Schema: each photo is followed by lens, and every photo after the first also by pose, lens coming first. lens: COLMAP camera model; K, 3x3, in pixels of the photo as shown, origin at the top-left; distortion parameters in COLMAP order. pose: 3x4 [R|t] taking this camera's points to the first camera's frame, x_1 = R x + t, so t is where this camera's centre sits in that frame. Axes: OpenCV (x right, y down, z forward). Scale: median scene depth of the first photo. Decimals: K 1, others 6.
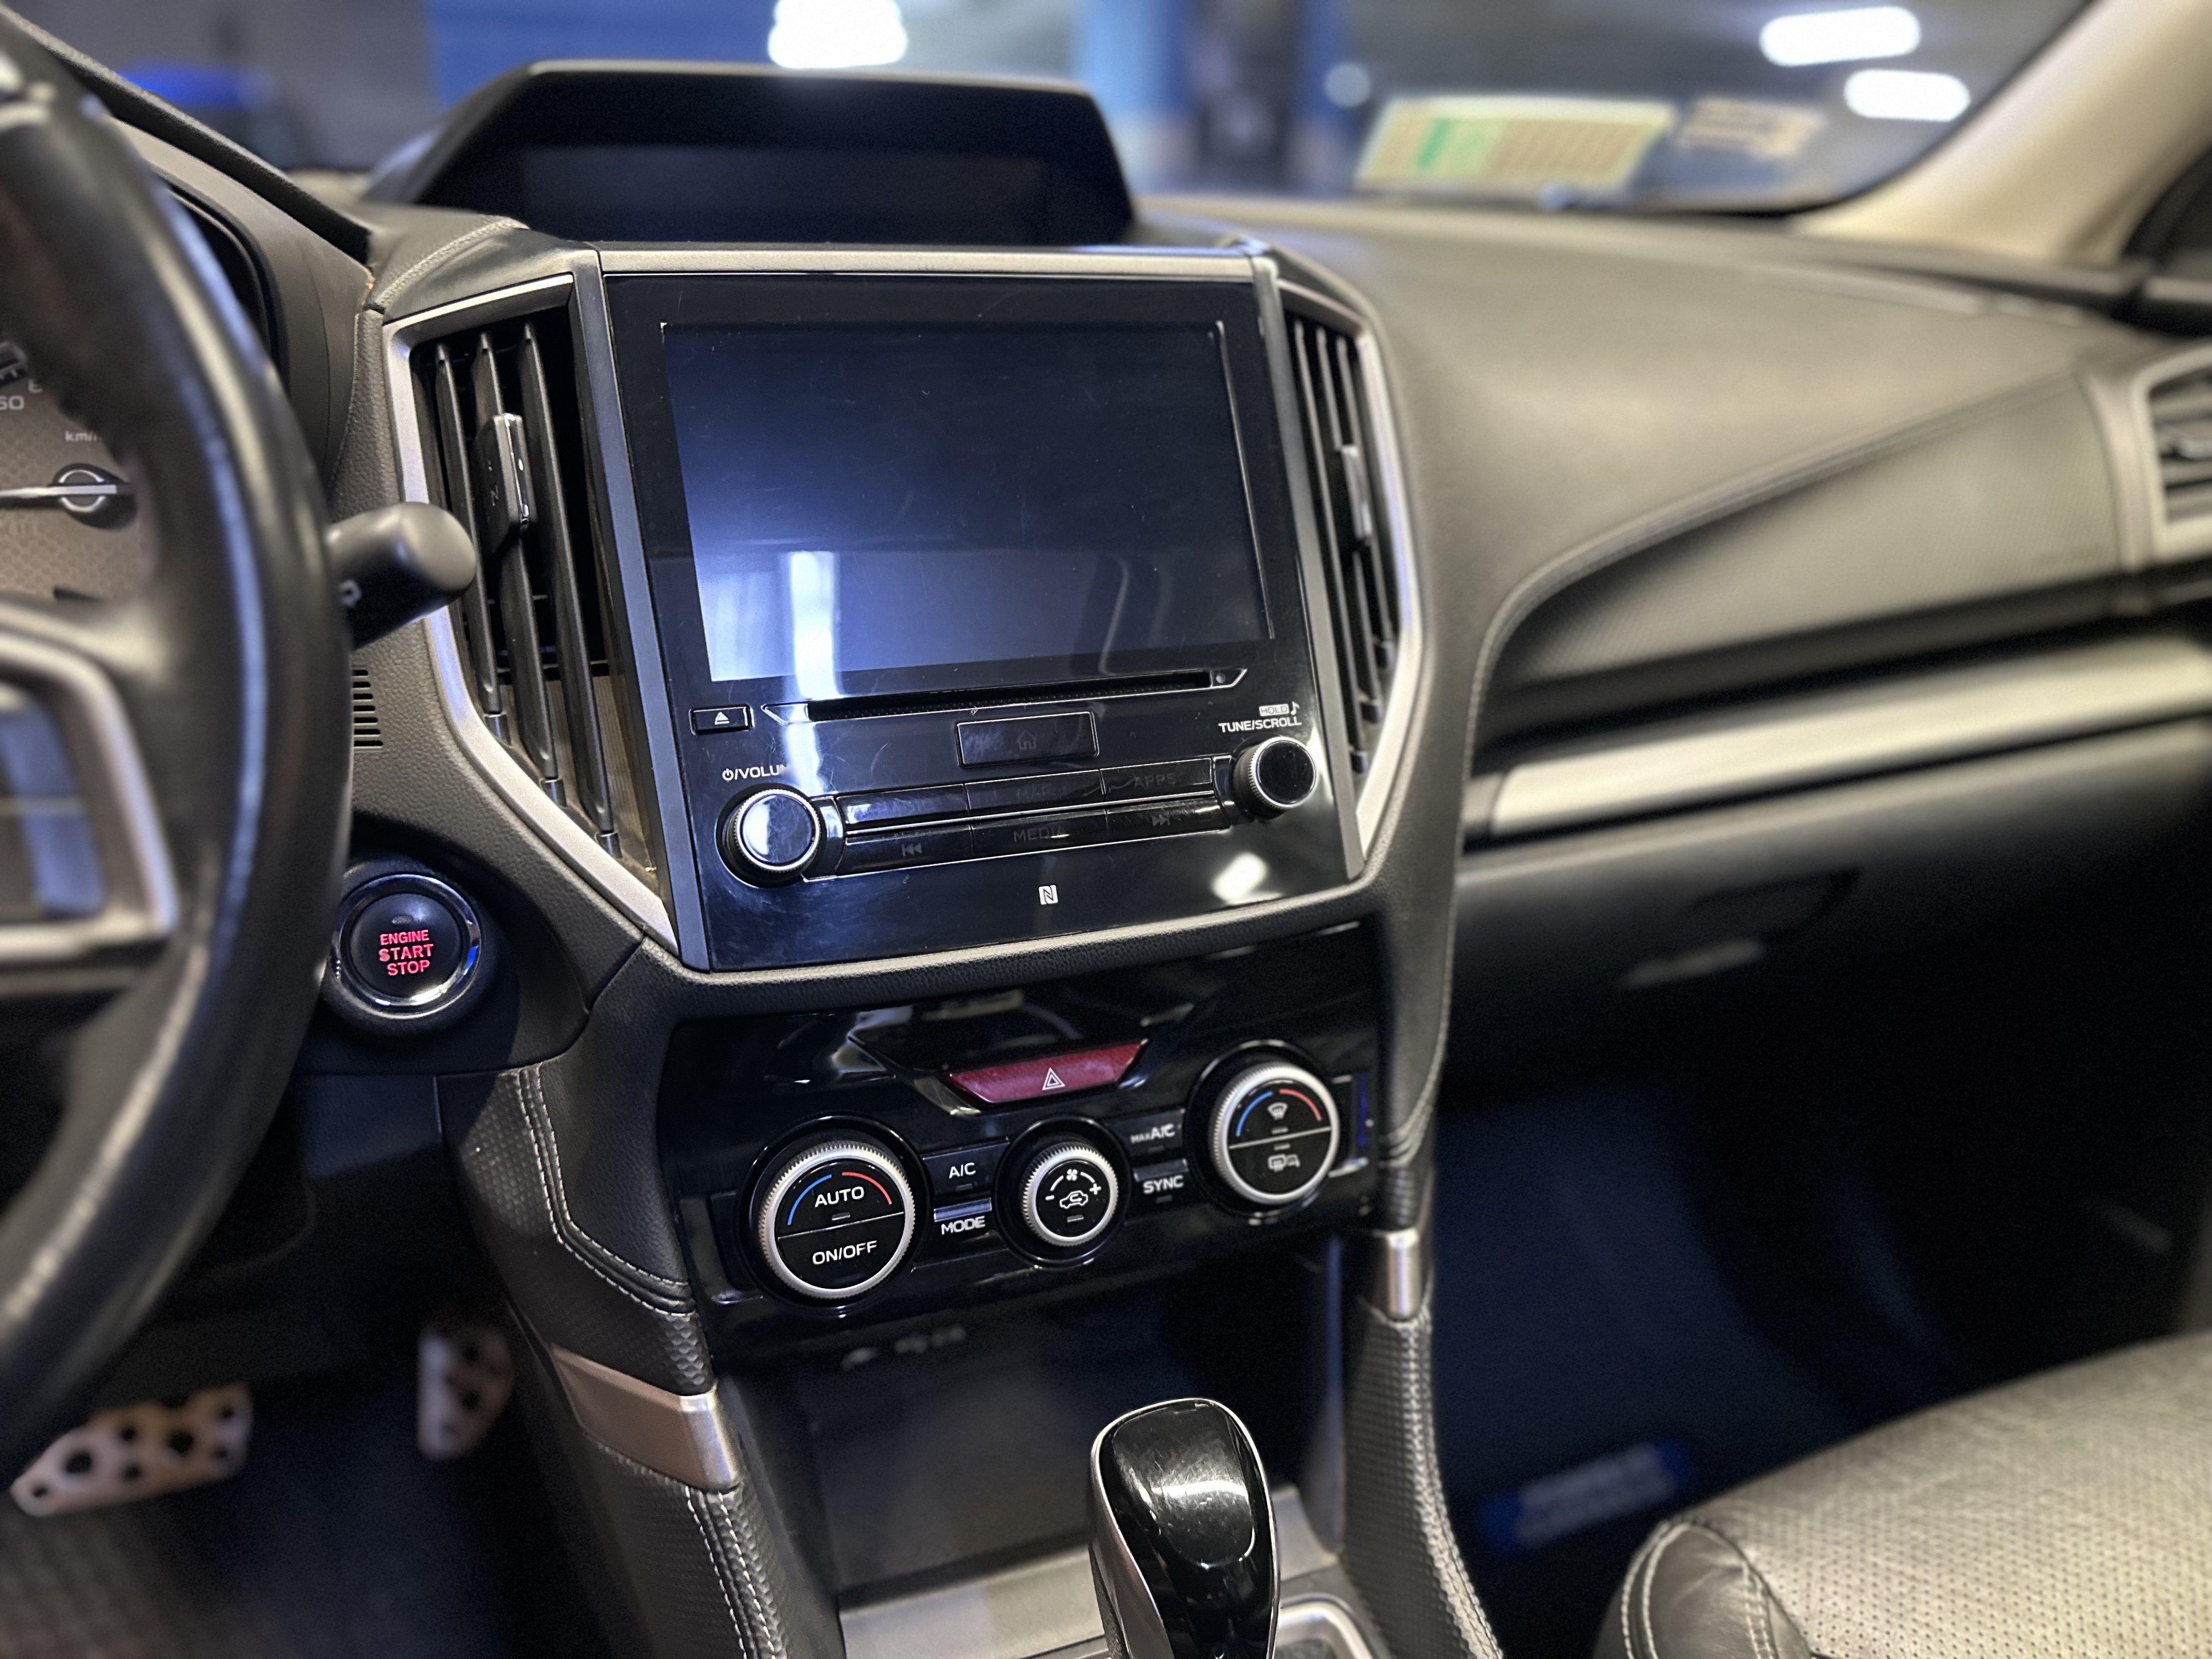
lens RADIAL K [[1560.5, 0, 1118.0], [0, 1560.5, 827.9], [0, 0, 1]] dist [0.027594, -0.024457]
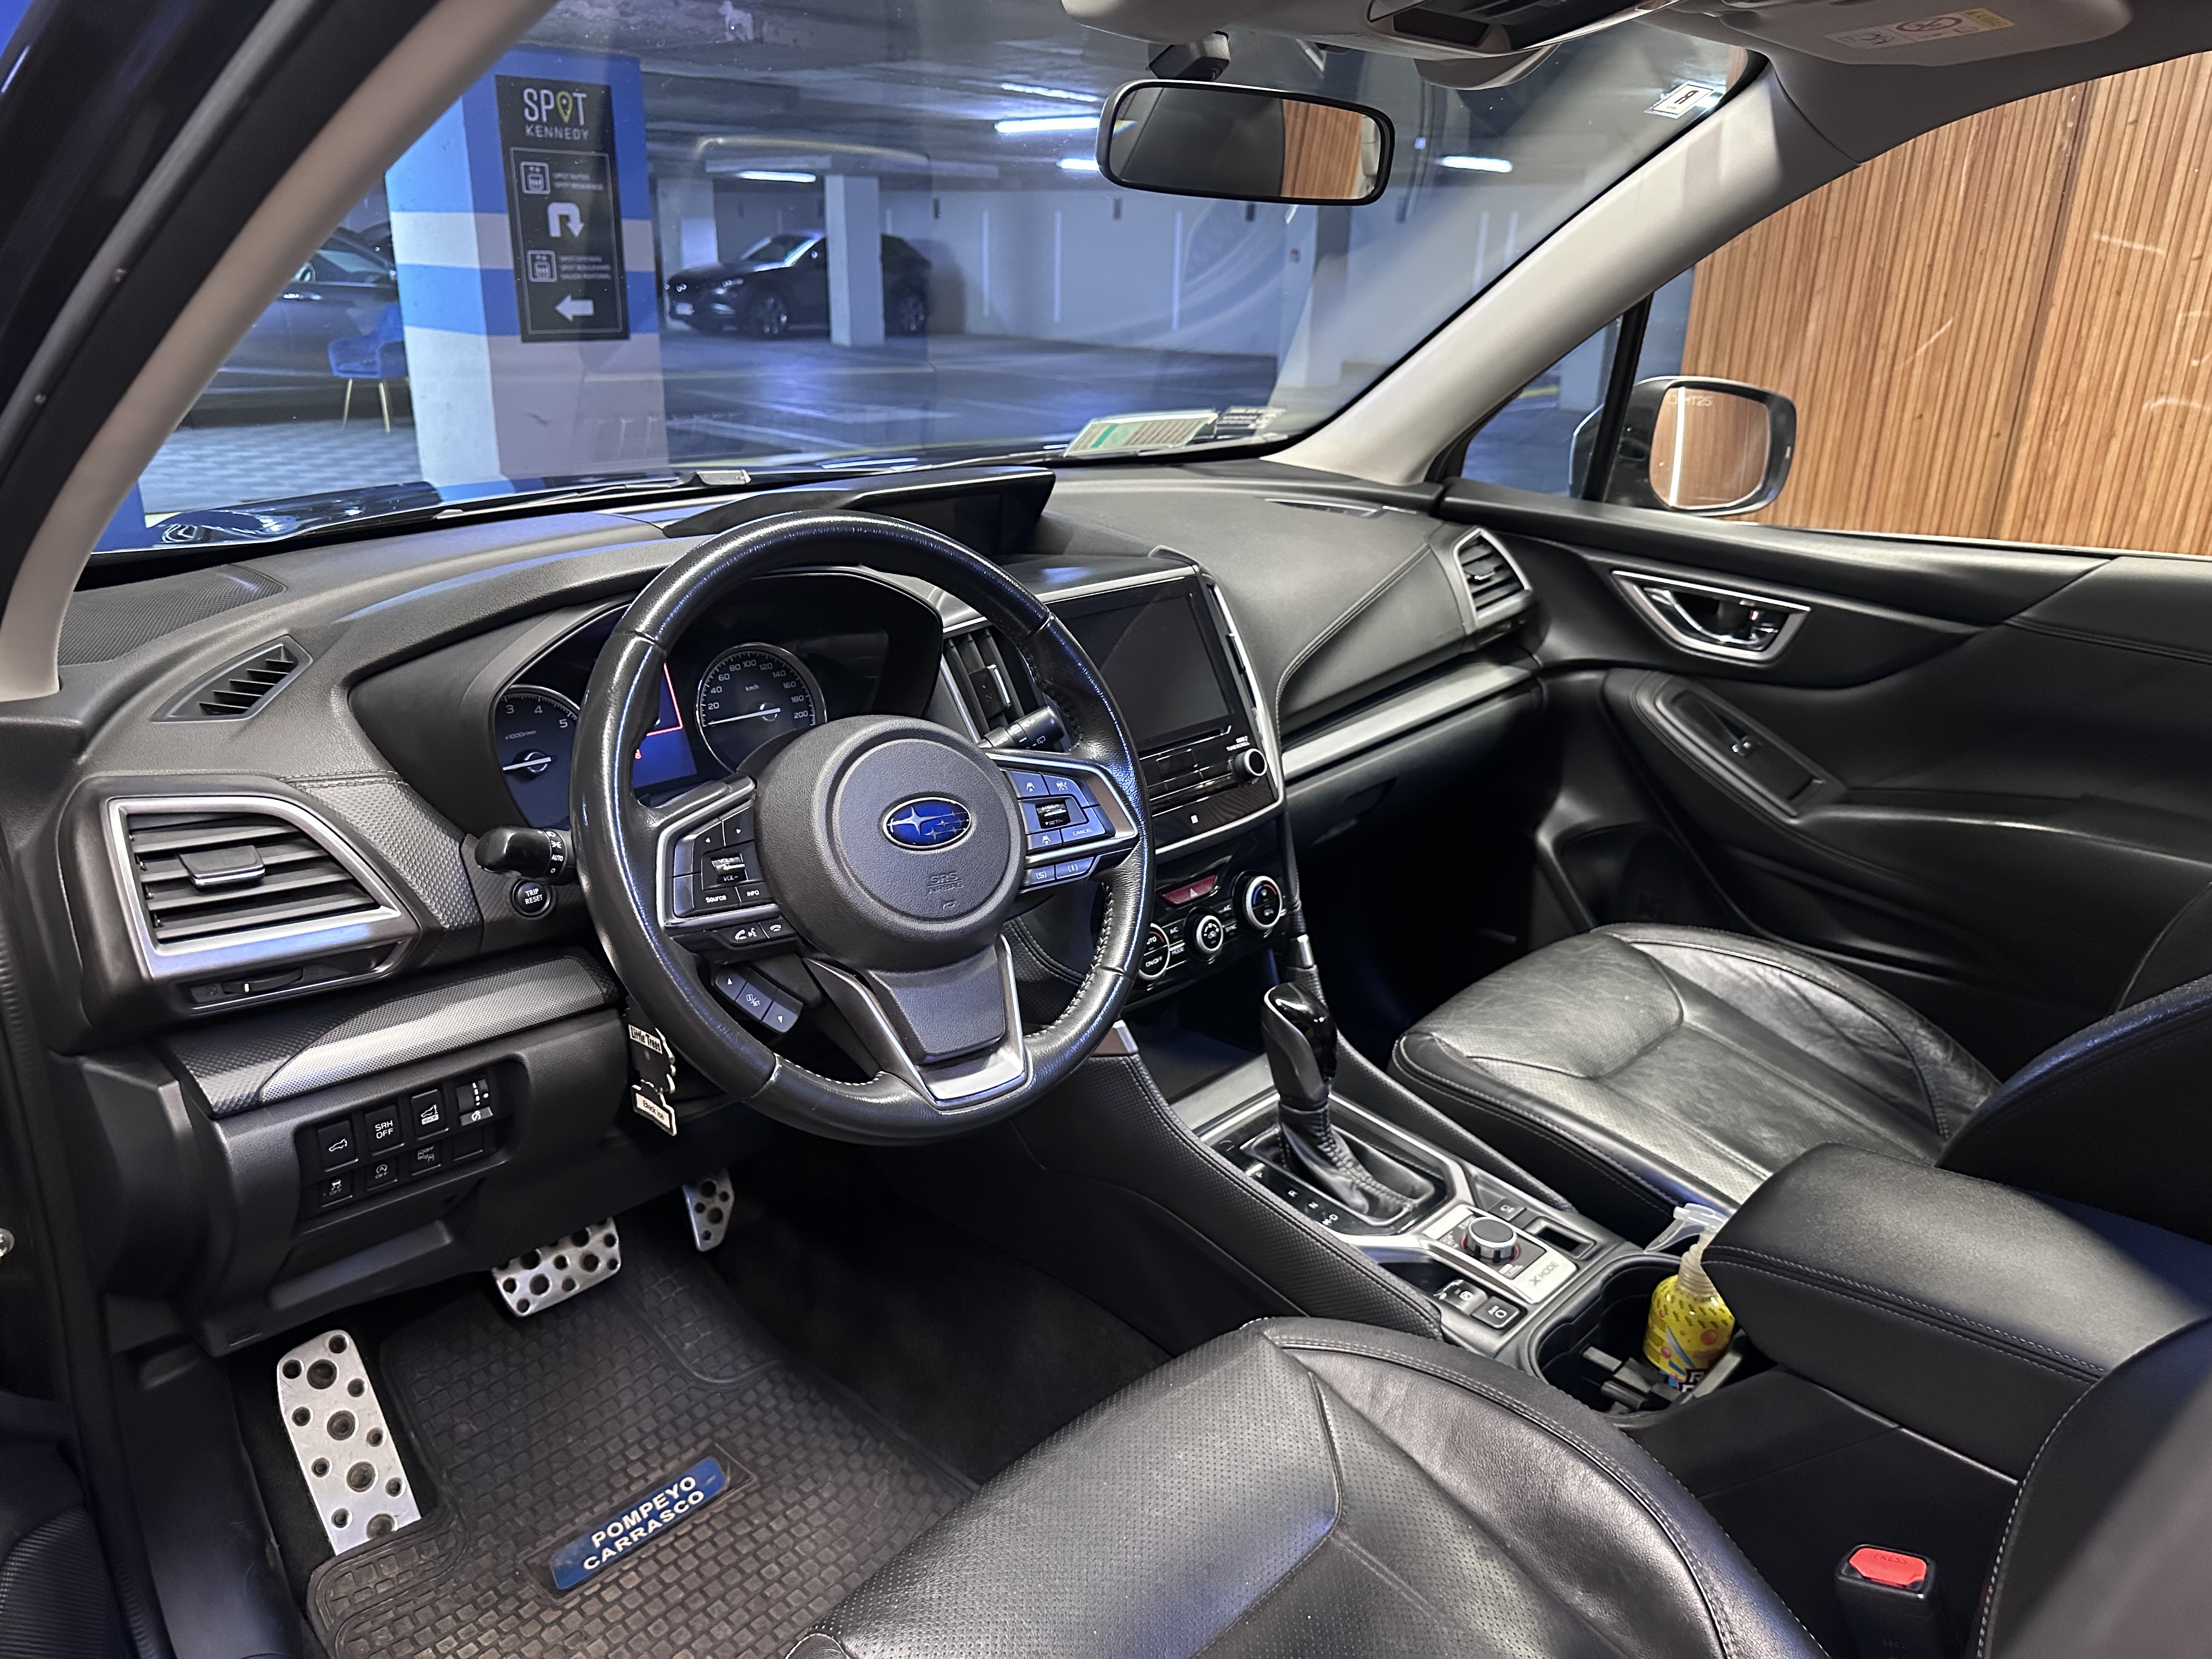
lens RADIAL K [[1560.5, 0, 1102.1], [0, 1560.5, 822.0], [0, 0, 1]] dist [0.027594, -0.024457]
pose [[0.907884, -0.147431, 0.392442, -1.006918], [0.156944, 0.987576, 0.007932, 0.001255], [-0.388736, 0.054390, 0.919742, -1.131977]]
